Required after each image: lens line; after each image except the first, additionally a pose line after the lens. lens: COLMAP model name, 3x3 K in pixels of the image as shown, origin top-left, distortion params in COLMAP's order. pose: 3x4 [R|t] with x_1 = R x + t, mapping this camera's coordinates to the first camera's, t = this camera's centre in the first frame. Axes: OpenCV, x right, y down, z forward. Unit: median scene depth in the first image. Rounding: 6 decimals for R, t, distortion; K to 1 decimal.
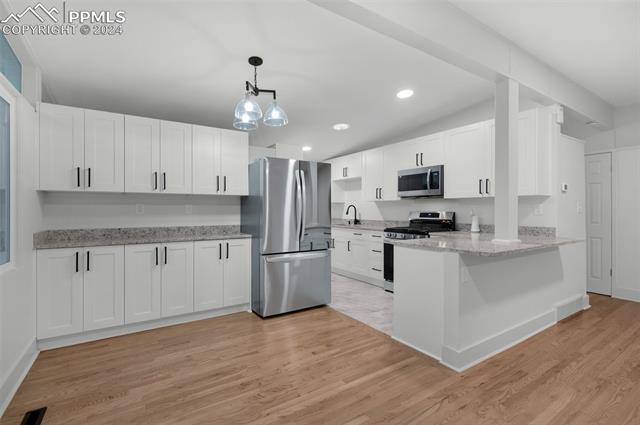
lens RADIAL K [[298.1, 0, 318.9], [0, 298.1, 209.6], [0, 0, 1]] dist [-0.001206, -0.000026]
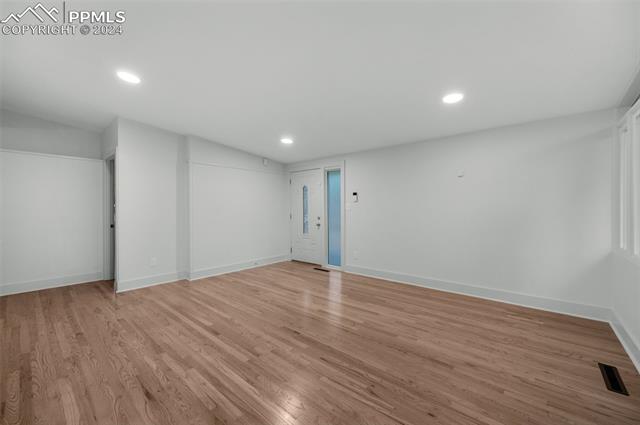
lens RADIAL K [[256.2, 0, 317.9], [0, 256.2, 210.3], [0, 0, 1]] dist [-0.000063, -0.000111]
pose [[-0.275786, -0.004967, 0.961206, -0.160693], [0.003196, 0.999976, 0.006084, 0.000238], [-0.961214, 0.004750, -0.275763, 0.220311]]
